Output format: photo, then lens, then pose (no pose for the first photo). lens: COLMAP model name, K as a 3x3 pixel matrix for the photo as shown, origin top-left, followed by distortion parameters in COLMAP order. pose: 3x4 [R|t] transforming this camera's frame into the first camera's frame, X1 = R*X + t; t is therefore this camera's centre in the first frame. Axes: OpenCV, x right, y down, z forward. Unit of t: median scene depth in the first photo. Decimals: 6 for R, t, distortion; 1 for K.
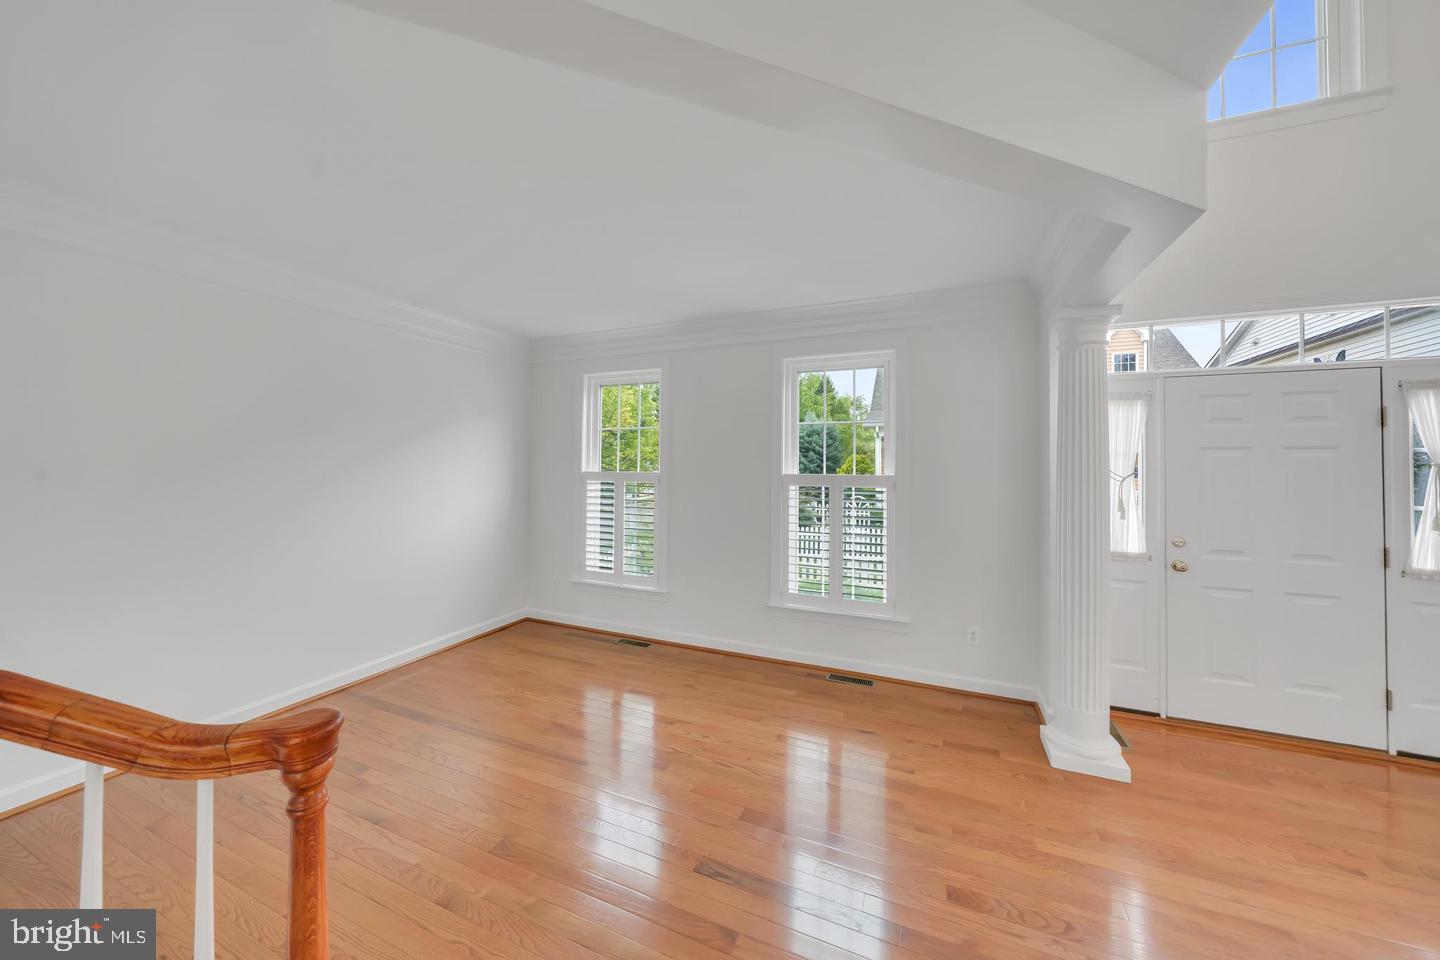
lens RADIAL K [[513.1, 0, 721.4], [0, 513.1, 457.9], [0, 0, 1]] dist [0.000364, -0.000045]
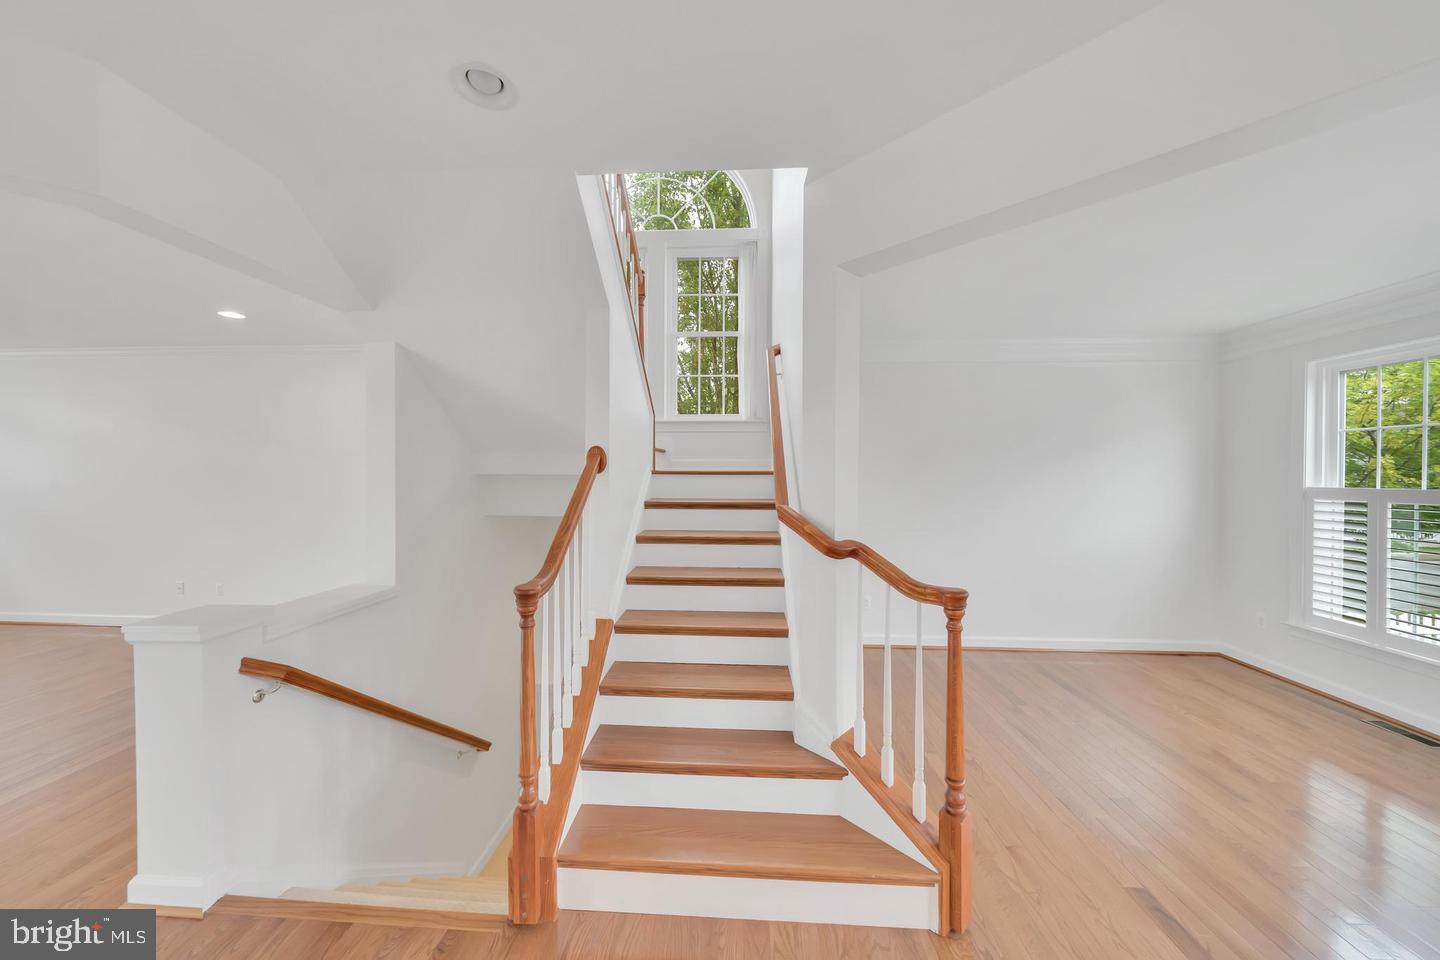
lens RADIAL K [[496.7, 0, 716.0], [0, 496.7, 478.7], [0, 0, 1]] dist [-0.000630, -0.000071]
pose [[0.348515, -0.000176, -0.937303, 0.128648], [0.008902, 0.999955, 0.003123, 0.003761], [0.937261, -0.009432, 0.348501, -0.106695]]
